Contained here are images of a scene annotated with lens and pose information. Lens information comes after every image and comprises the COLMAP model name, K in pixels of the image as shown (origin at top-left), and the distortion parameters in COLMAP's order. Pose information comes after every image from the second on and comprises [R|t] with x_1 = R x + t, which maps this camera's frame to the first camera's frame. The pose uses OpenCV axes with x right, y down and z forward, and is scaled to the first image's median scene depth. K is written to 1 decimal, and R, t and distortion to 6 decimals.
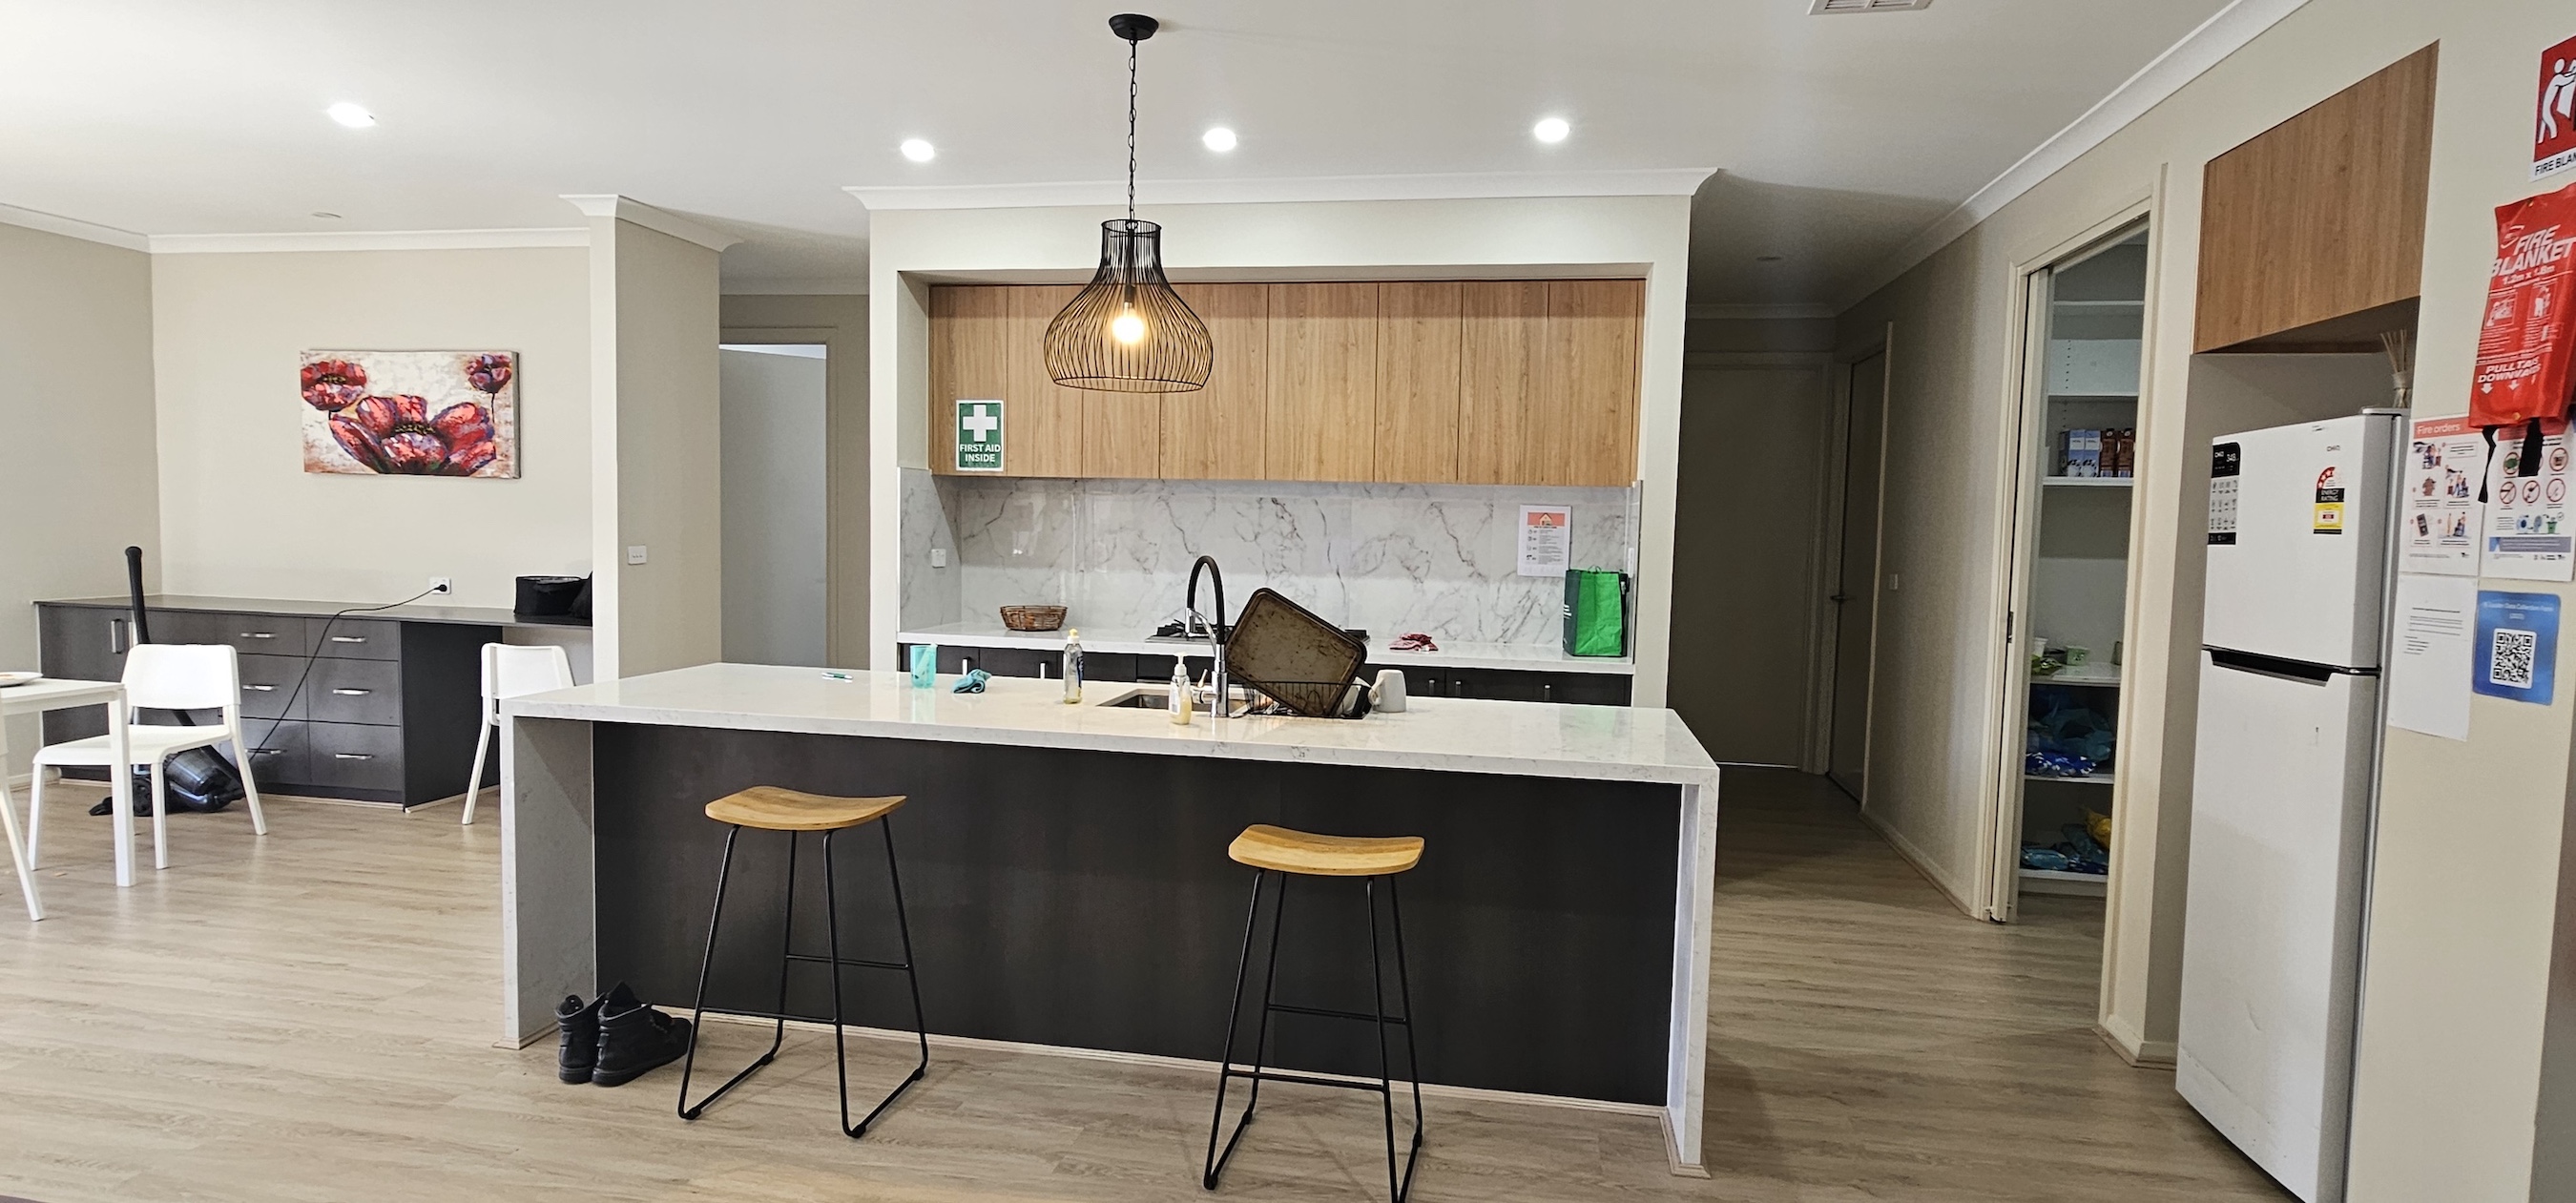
lens RADIAL K [[1322.0, 0, 1290.0], [0, 1322.0, 596.7], [0, 0, 1]] dist [0.000962, -0.000140]
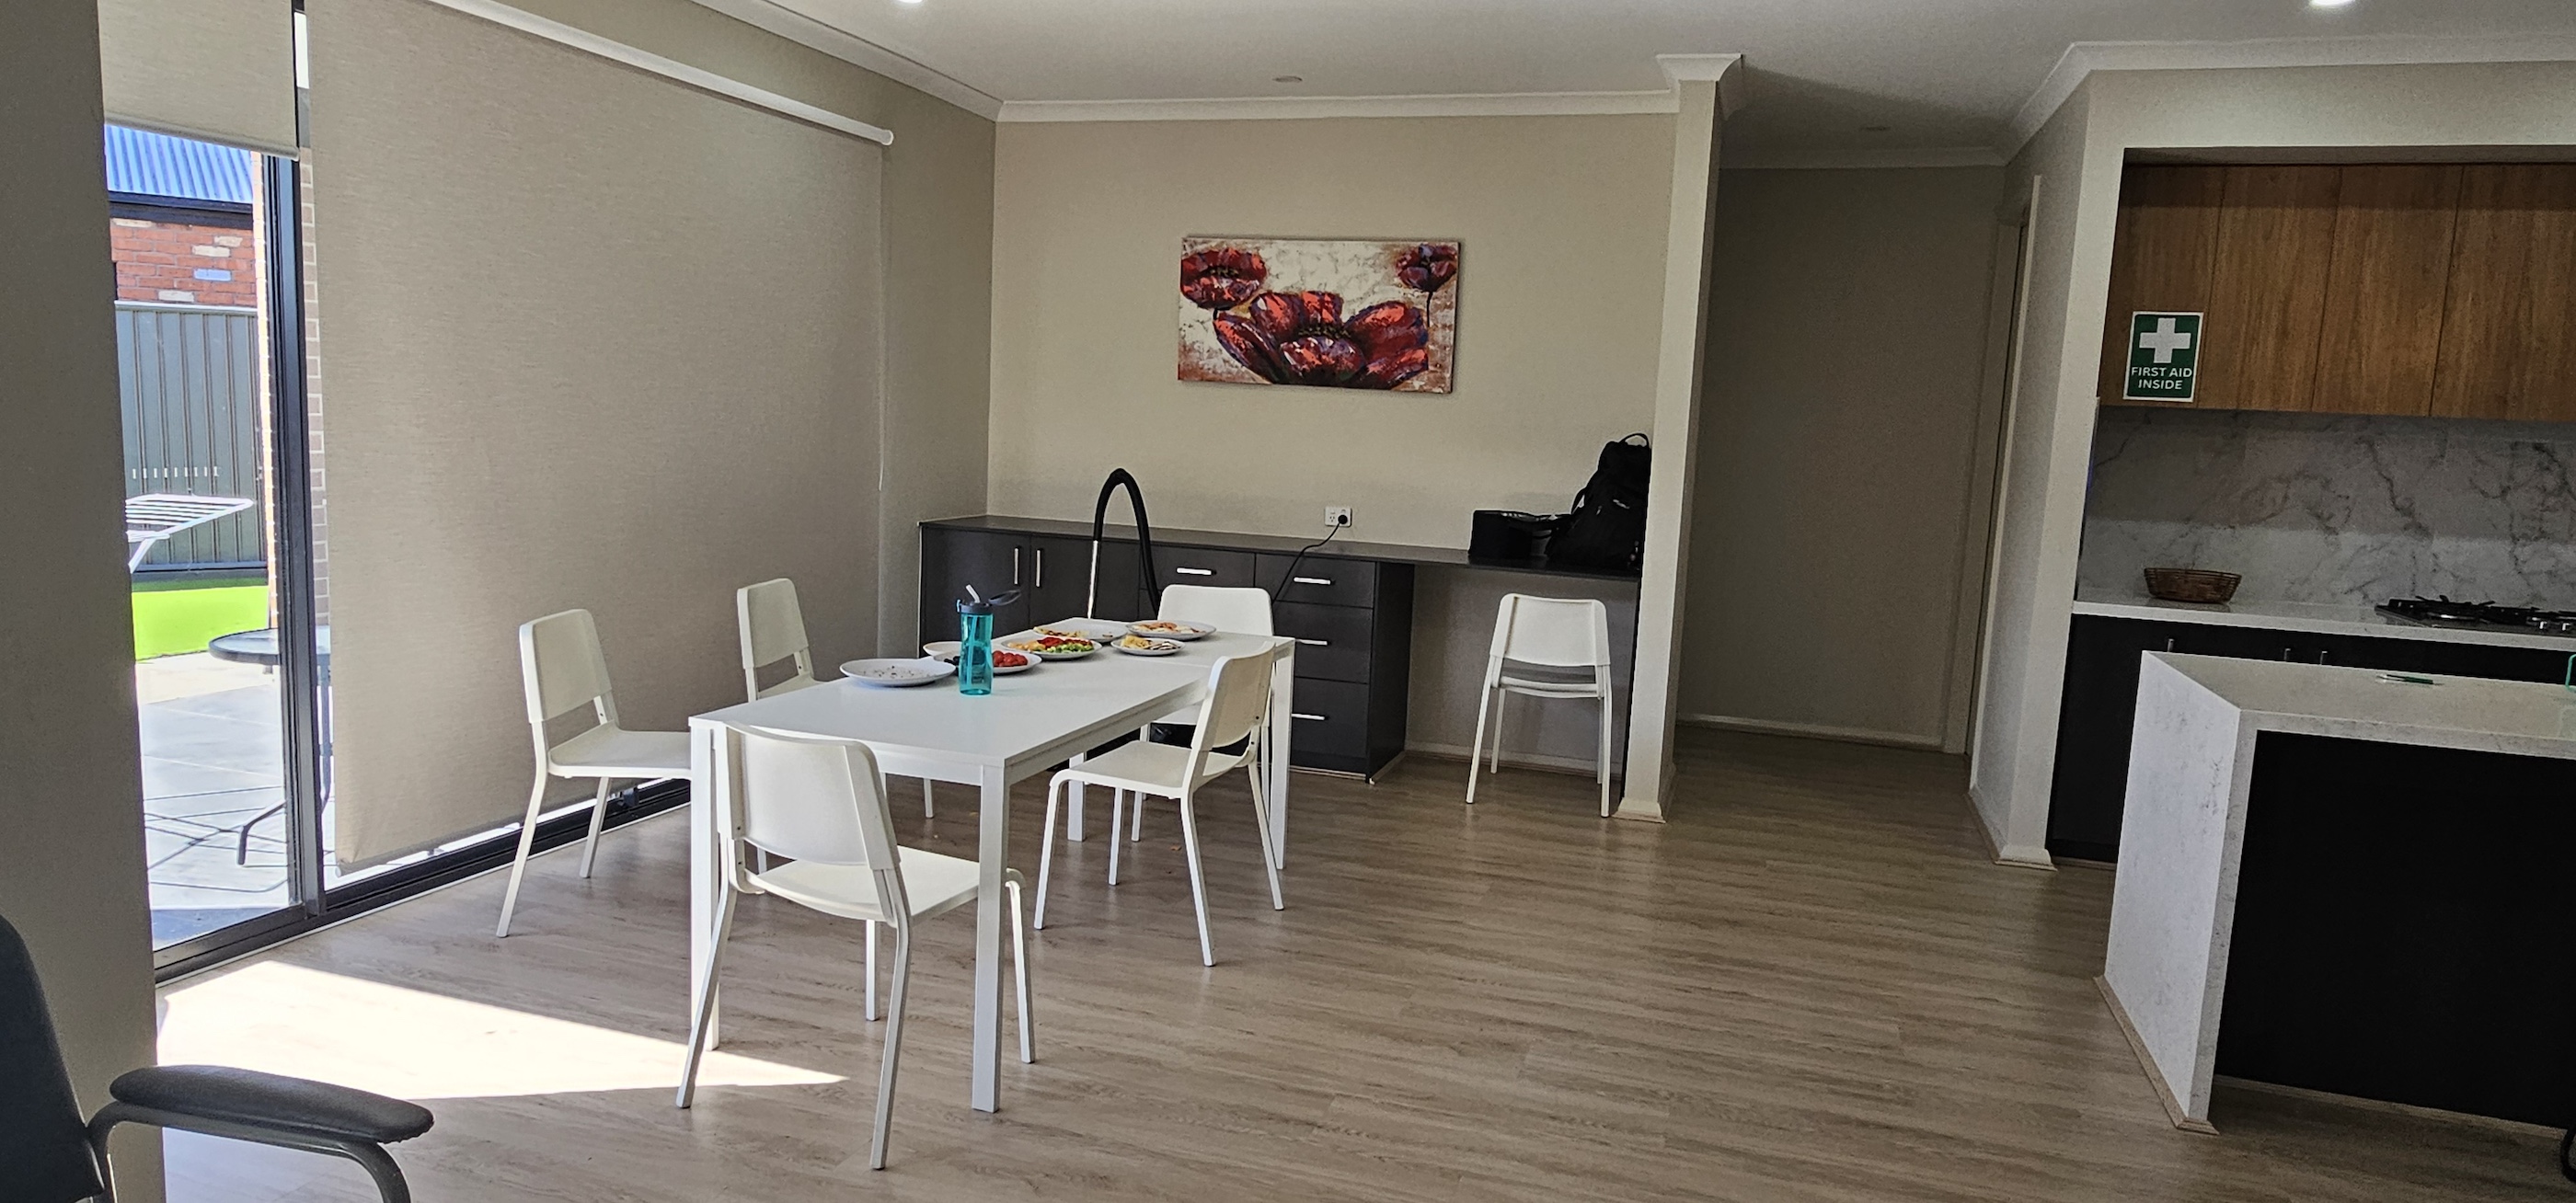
lens RADIAL K [[1542.0, 0, 1291.8], [0, 1542.0, 607.1], [0, 0, 1]] dist [-0.006116, -0.005532]
pose [[0.991305, 0.036499, -0.126419, -0.554209], [-0.028106, 0.997320, 0.067550, -0.016534], [0.128545, -0.063409, 0.989674, 0.003004]]
